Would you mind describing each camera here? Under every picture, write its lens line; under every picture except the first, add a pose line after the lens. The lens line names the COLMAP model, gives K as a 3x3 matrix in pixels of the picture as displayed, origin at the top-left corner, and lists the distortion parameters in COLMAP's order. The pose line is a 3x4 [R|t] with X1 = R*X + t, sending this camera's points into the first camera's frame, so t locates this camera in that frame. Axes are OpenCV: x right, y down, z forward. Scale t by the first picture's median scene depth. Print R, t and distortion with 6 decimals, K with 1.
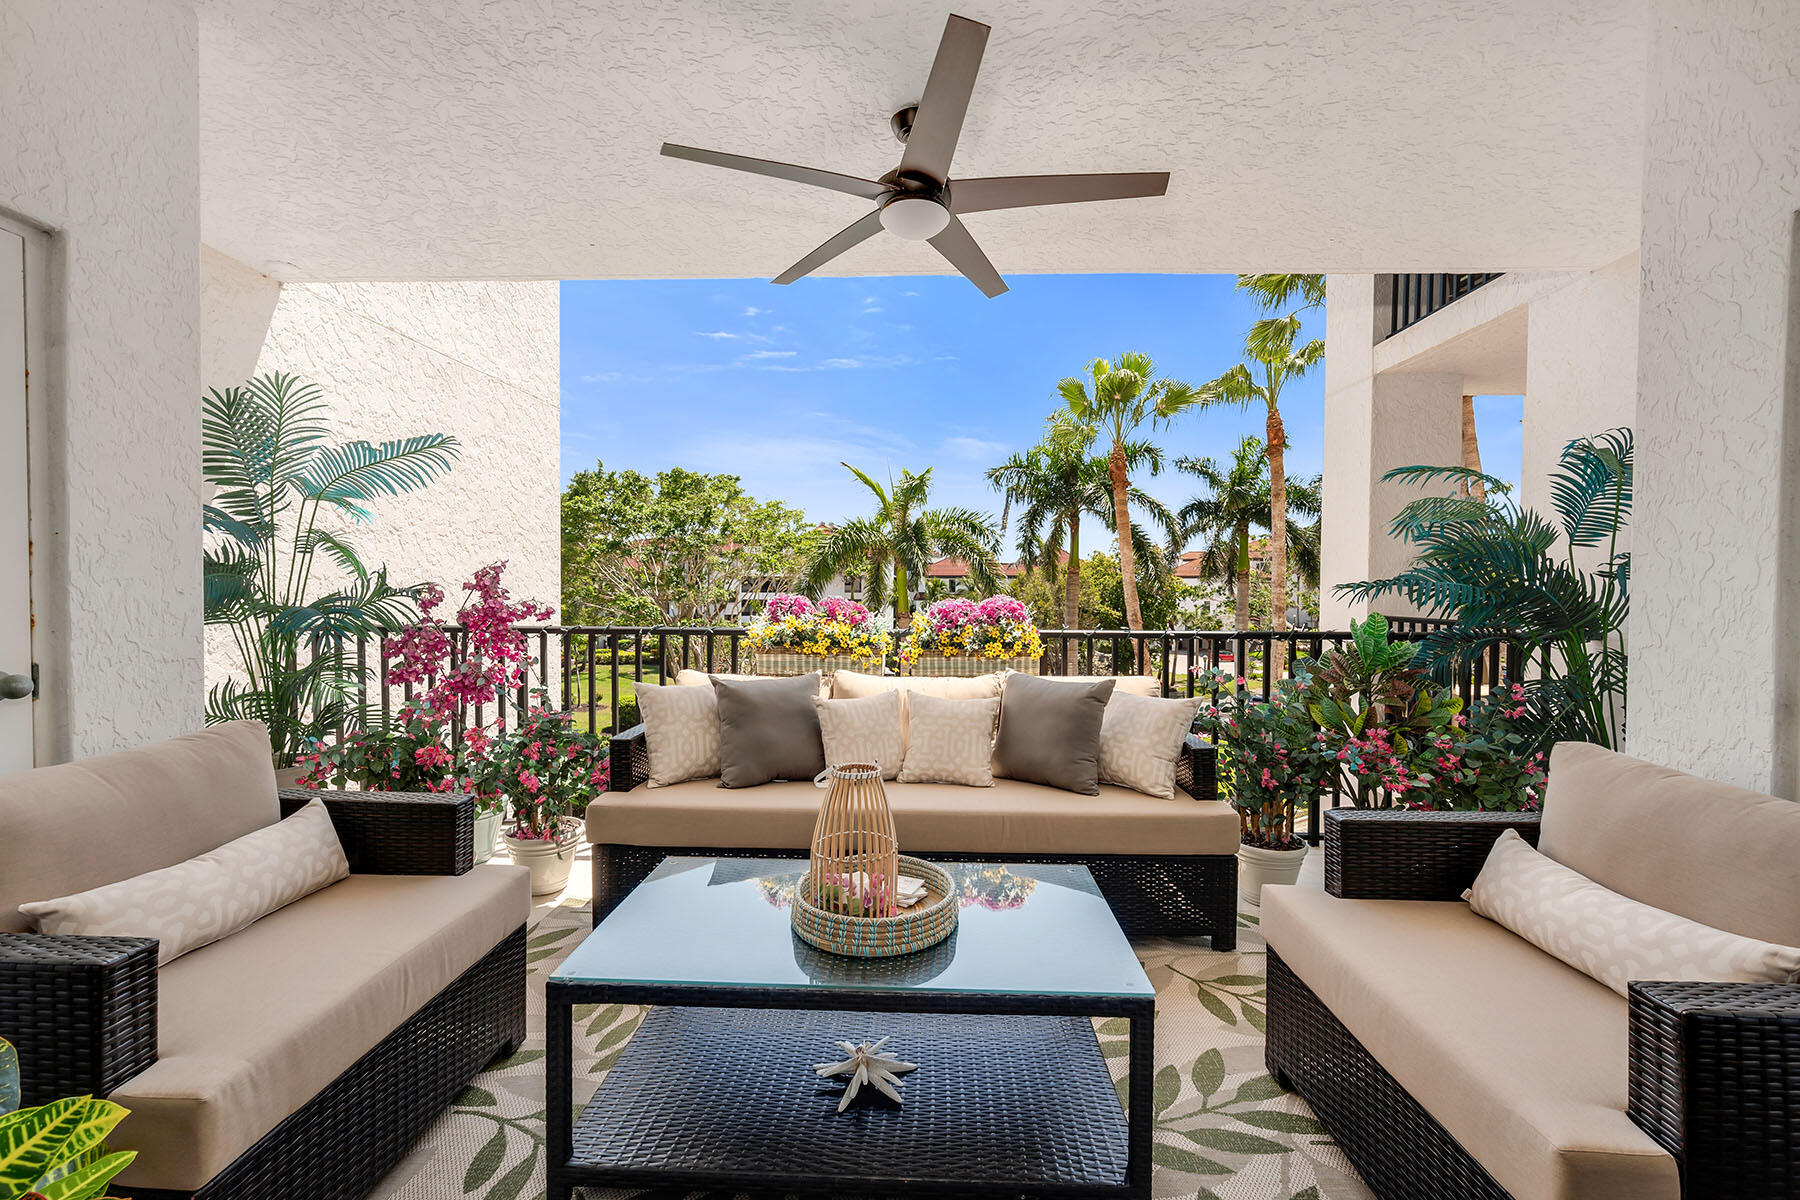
lens RADIAL K [[732.7, 0, 893.6], [0, 732.7, 595.4], [0, 0, 1]] dist [-0.005025, 0.001349]
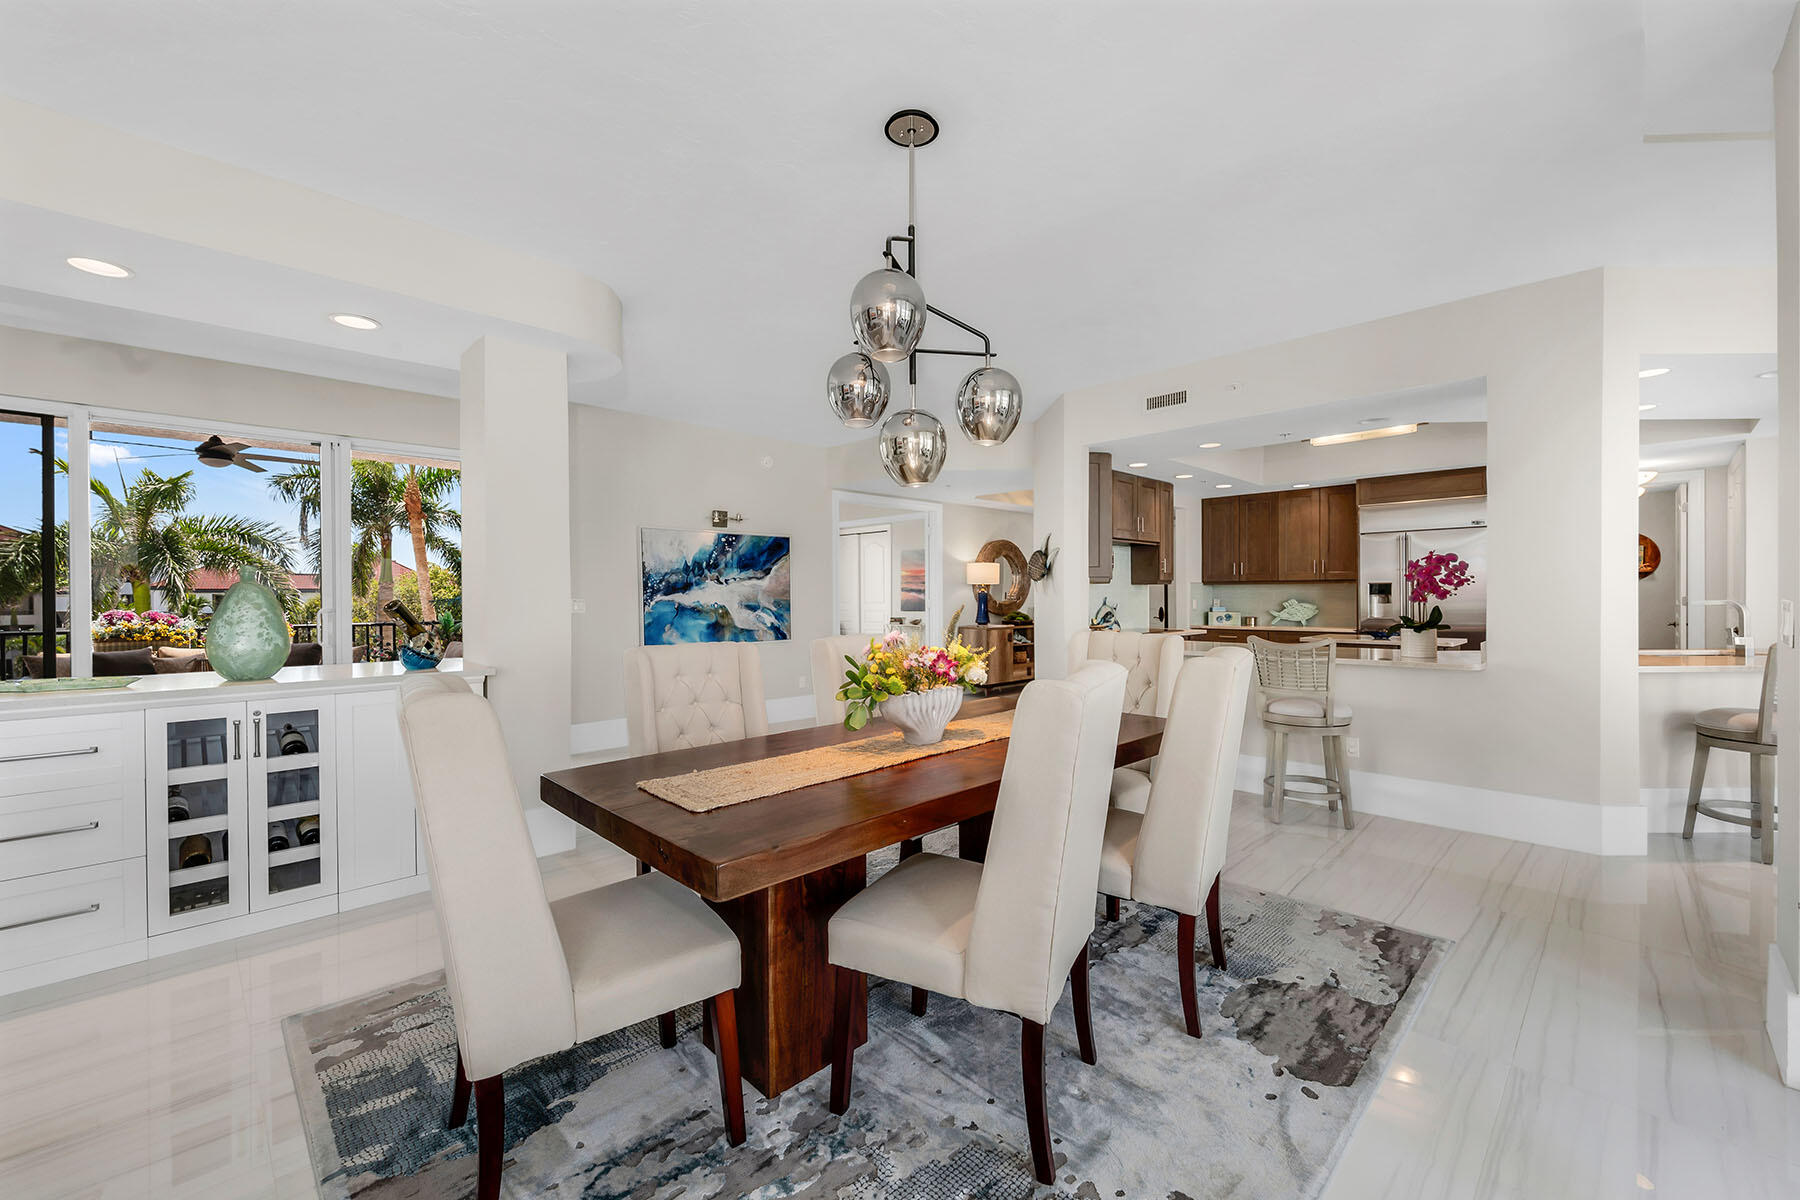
lens RADIAL K [[732.7, 0, 904.8], [0, 732.7, 599.1], [0, 0, 1]] dist [-0.005025, 0.001349]
pose [[0.669922, -0.007575, 0.742393, -0.026956], [0.016664, 0.999849, -0.004836, 0.001938], [-0.742244, 0.015611, 0.669948, -0.254382]]
